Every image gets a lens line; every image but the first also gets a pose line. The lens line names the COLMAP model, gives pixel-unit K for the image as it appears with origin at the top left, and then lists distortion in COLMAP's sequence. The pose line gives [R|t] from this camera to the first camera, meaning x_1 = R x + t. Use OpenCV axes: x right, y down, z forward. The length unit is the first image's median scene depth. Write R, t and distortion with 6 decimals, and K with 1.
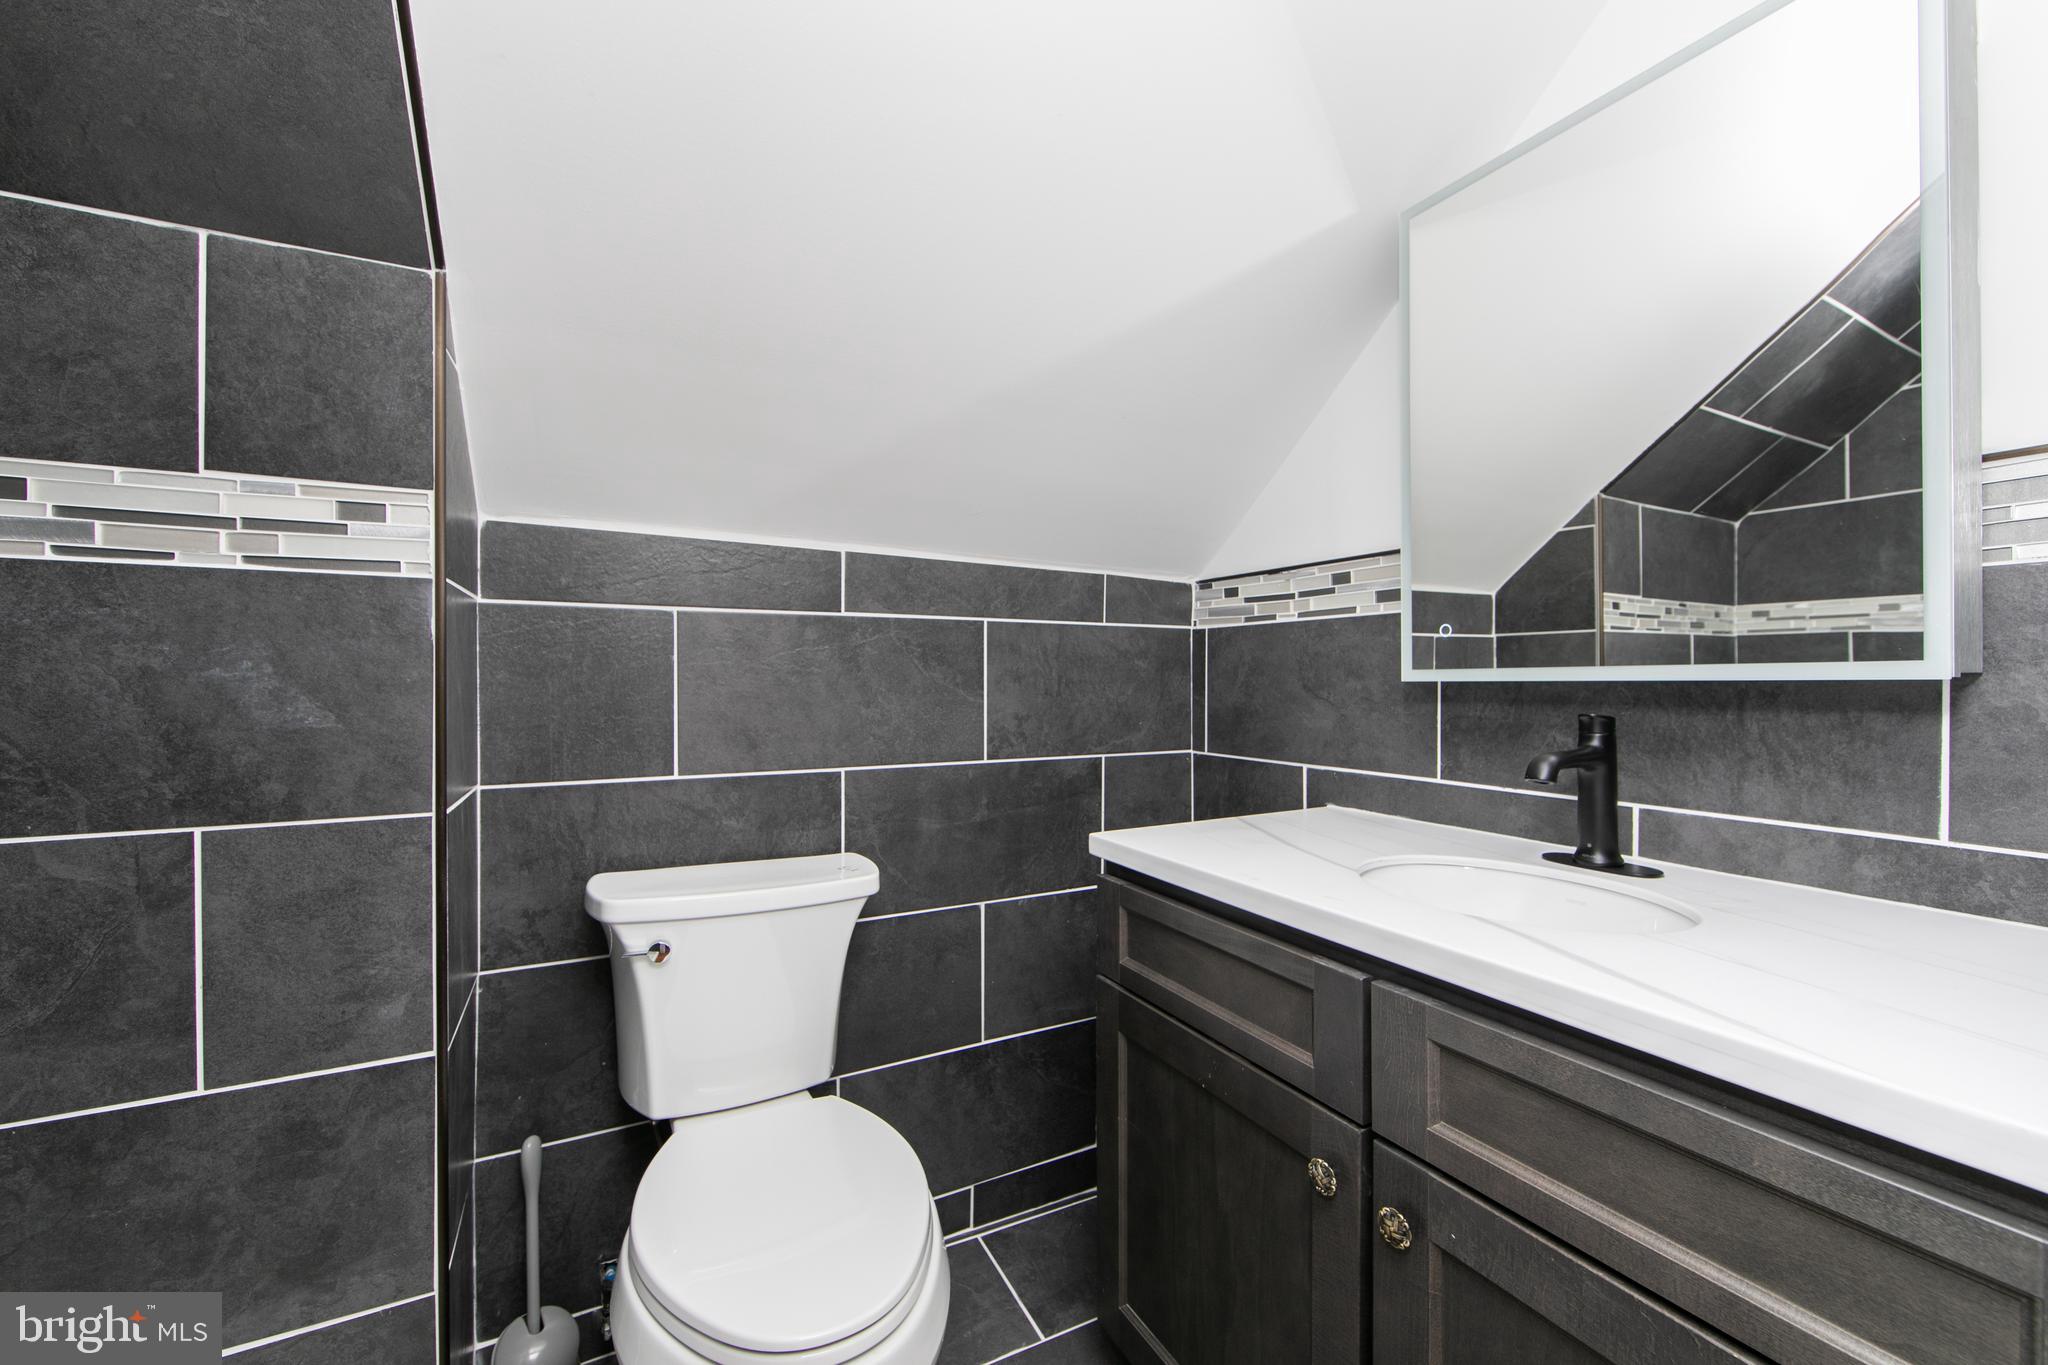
lens RADIAL K [[809.4, 0, 1028.3], [0, 809.4, 679.2], [0, 0, 1]] dist [-0.007039, 0.000994]
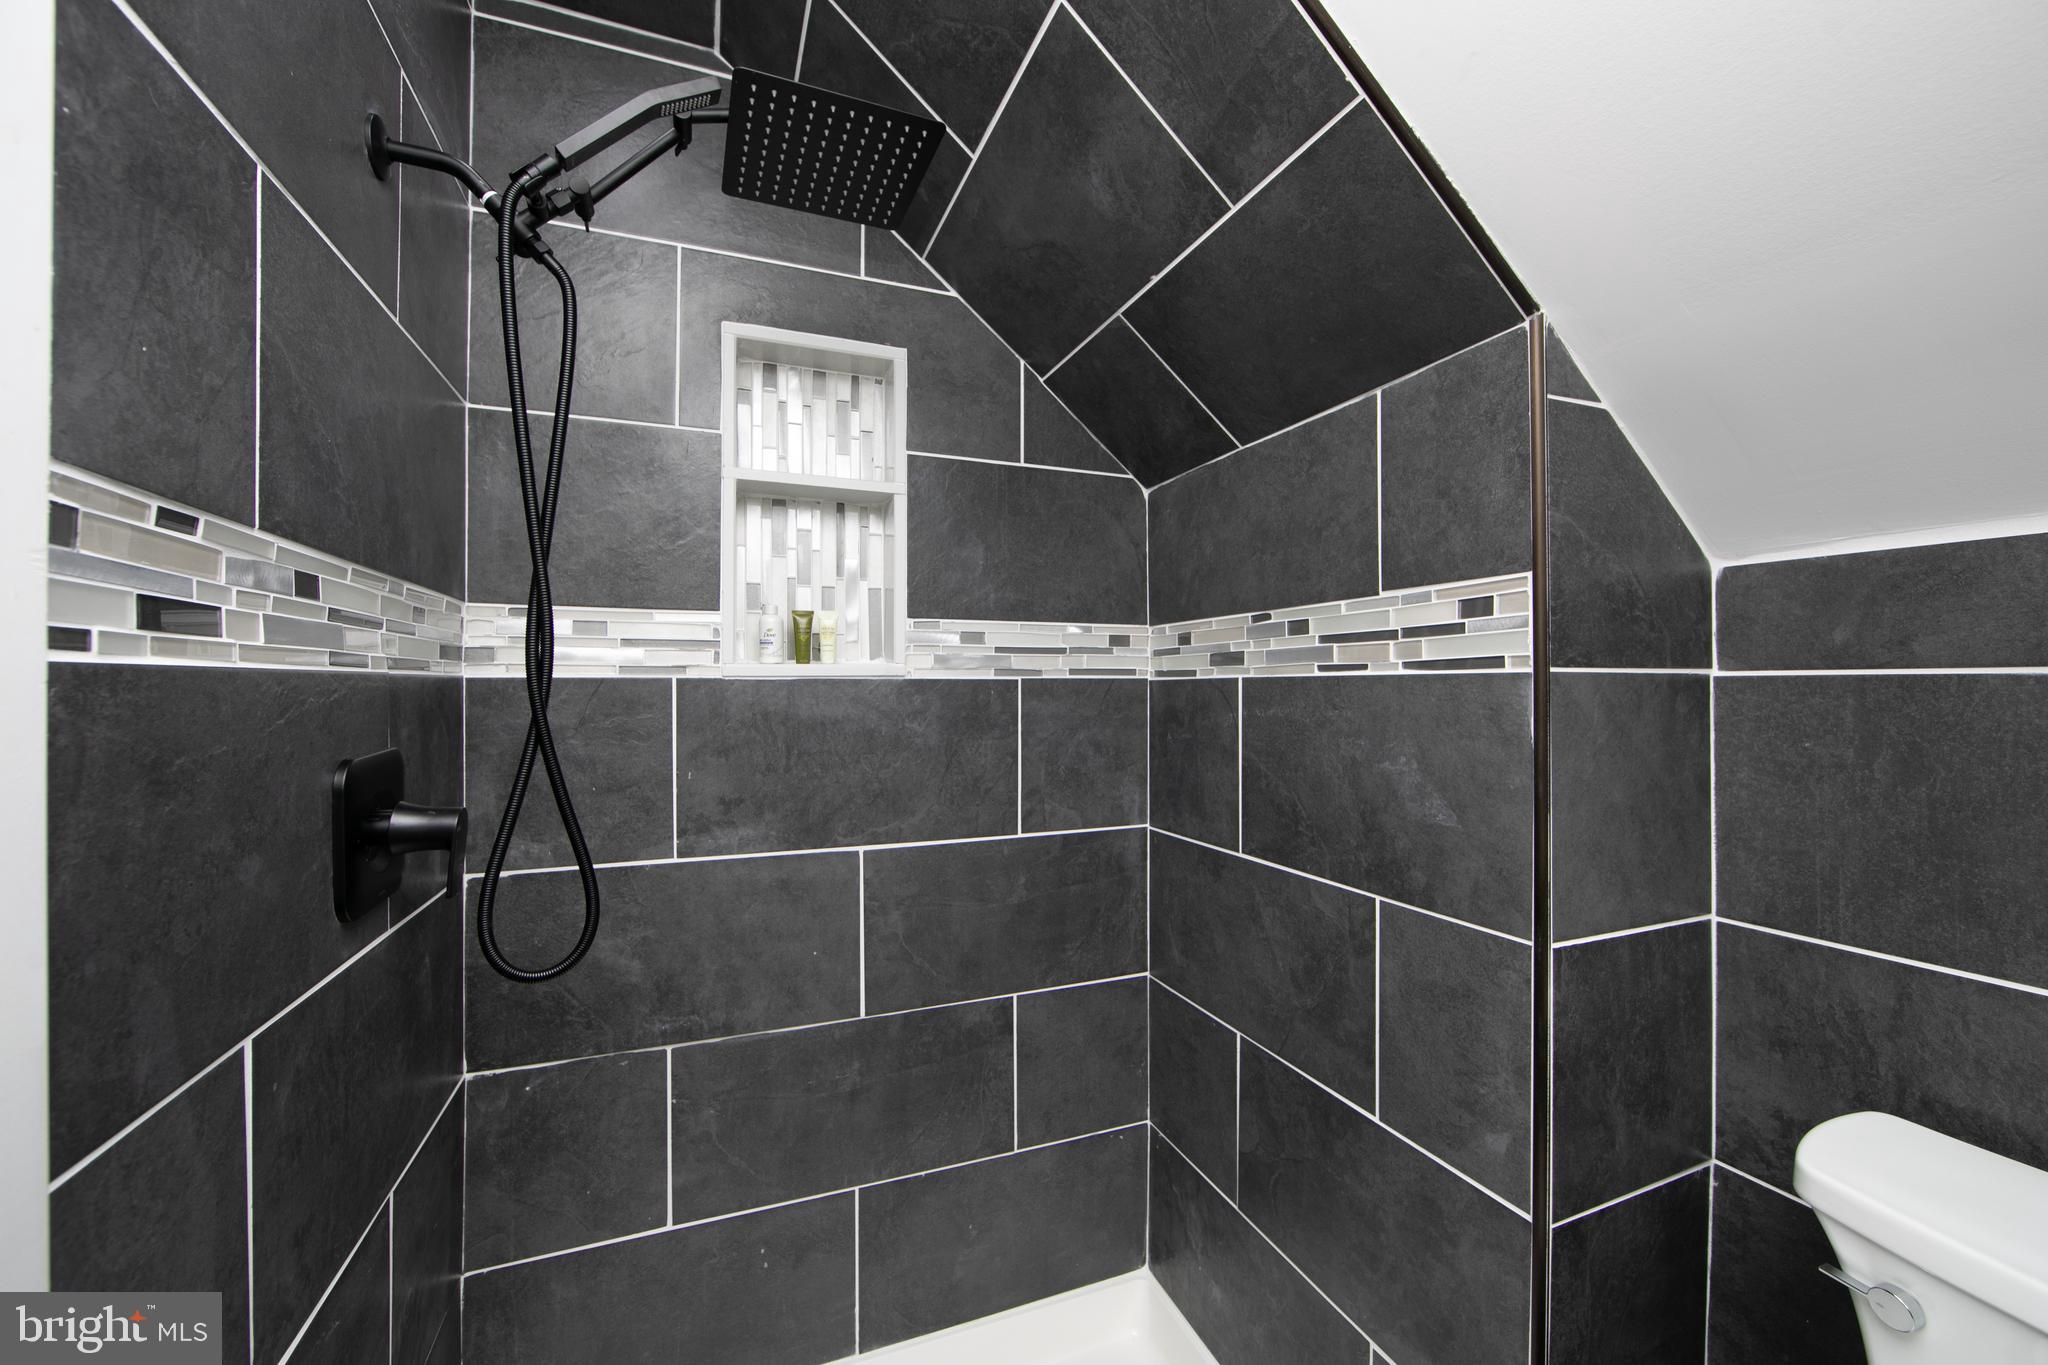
lens RADIAL K [[809.4, 0, 1037.0], [0, 809.4, 685.7], [0, 0, 1]] dist [-0.007039, 0.000994]
pose [[-0.084944, -0.002365, -0.996383, 0.184723], [0.002607, 0.999993, -0.002596, -0.116568], [0.996382, -0.002818, -0.084938, 0.574044]]
